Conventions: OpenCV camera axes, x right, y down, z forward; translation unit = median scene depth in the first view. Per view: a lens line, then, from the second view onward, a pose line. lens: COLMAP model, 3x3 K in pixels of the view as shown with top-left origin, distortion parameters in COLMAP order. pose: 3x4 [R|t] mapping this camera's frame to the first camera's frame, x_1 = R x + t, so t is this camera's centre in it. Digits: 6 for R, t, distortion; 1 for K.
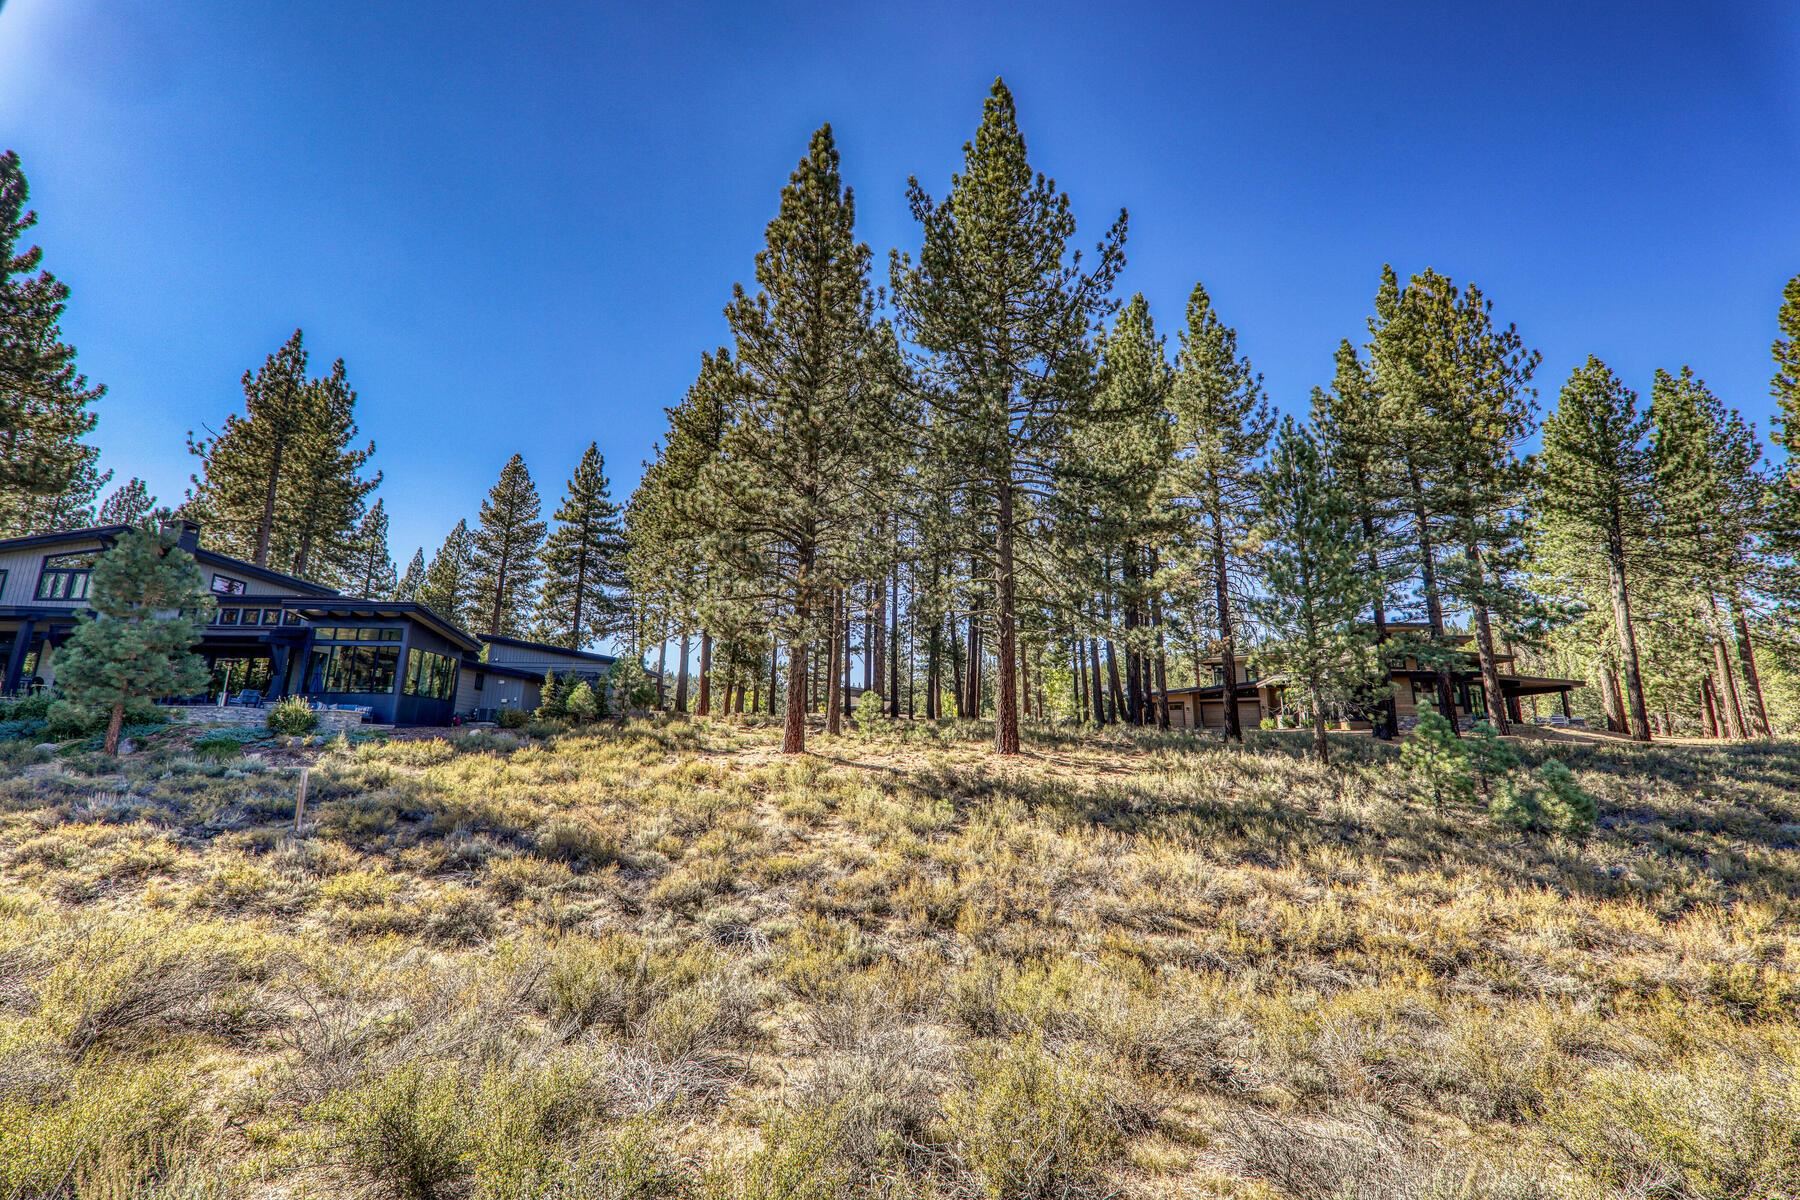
lens RADIAL K [[671.7, 0, 898.5], [0, 671.7, 605.4], [0, 0, 1]] dist [0.001765, -0.000083]
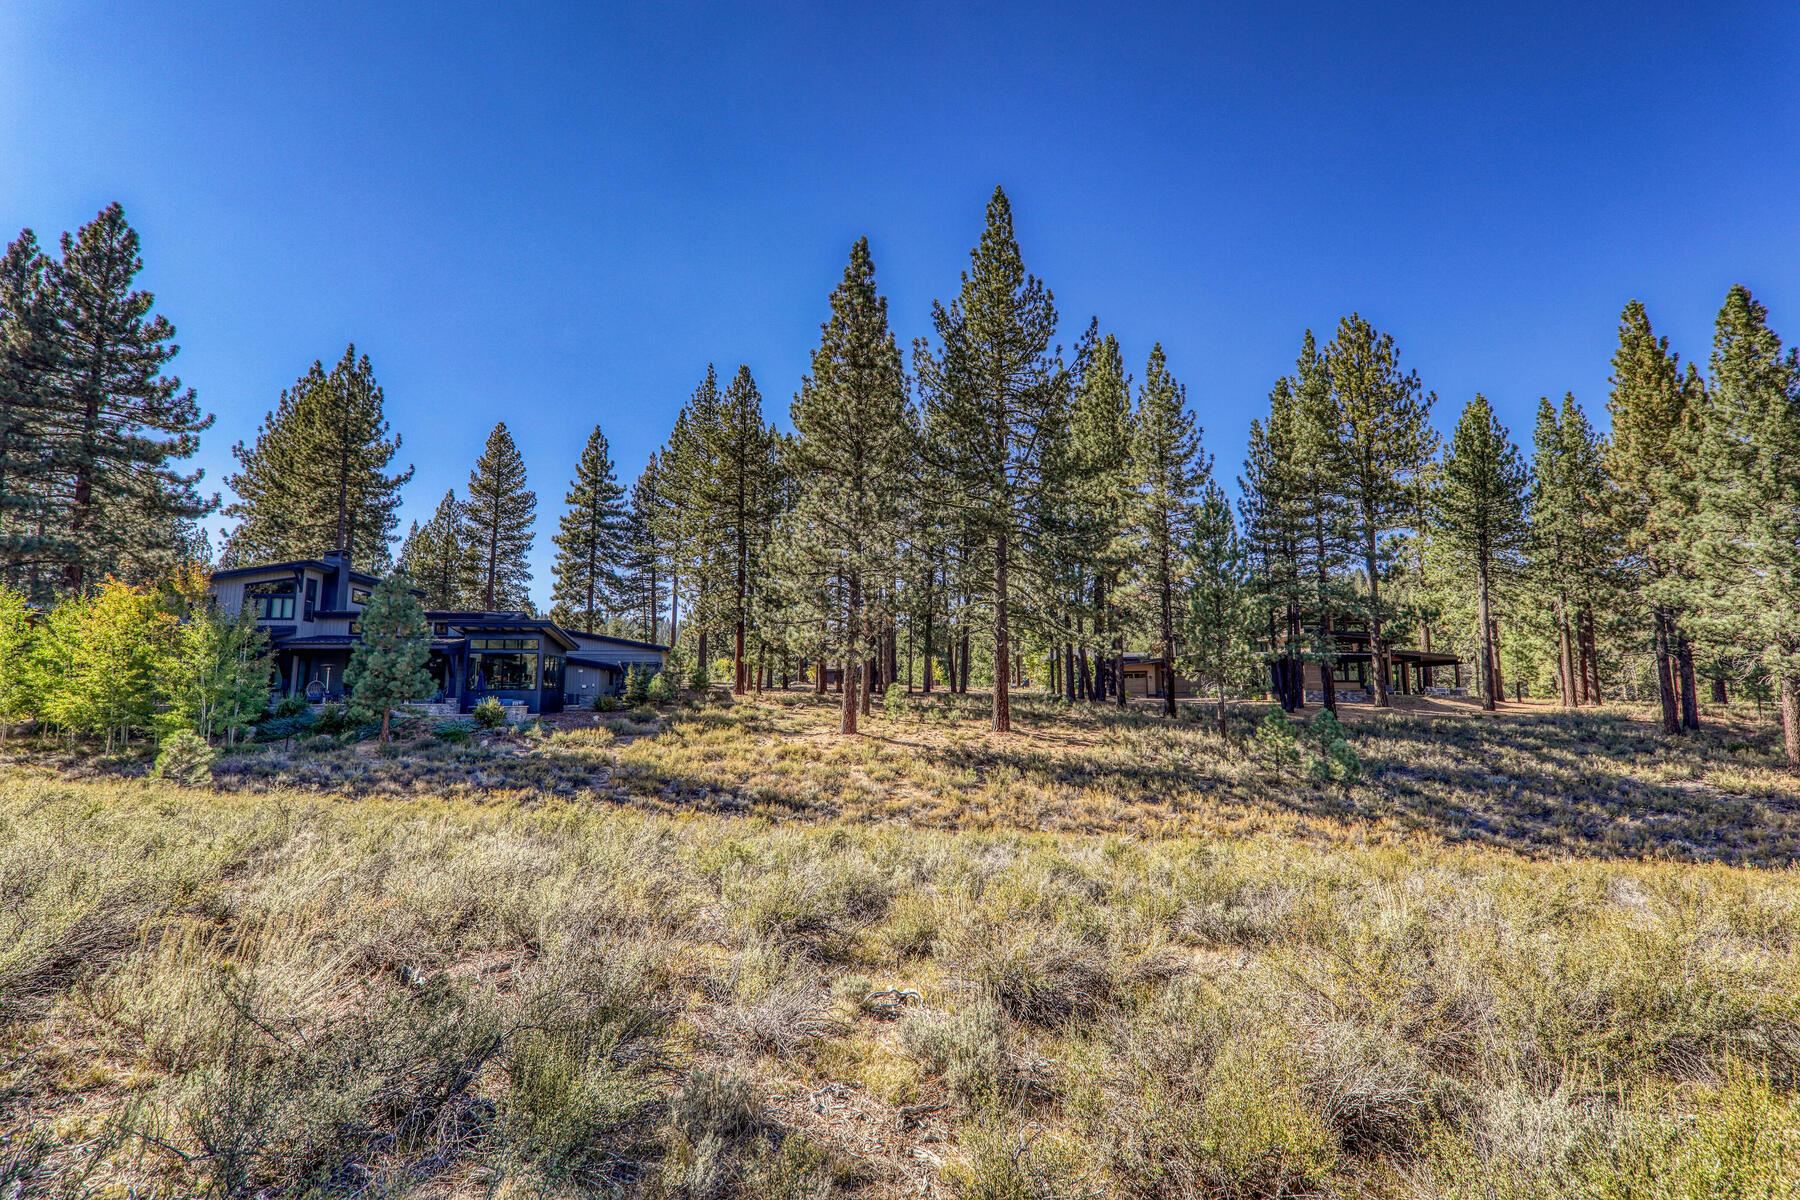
lens RADIAL K [[702.6, 0, 905.1], [0, 702.6, 609.6], [0, 0, 1]] dist [0.001020, 0.000306]
pose [[0.998743, -0.001679, 0.050086, -0.098387], [-0.002159, 0.997069, 0.076474, -0.126526], [-0.050068, -0.076486, 0.995813, -0.371300]]
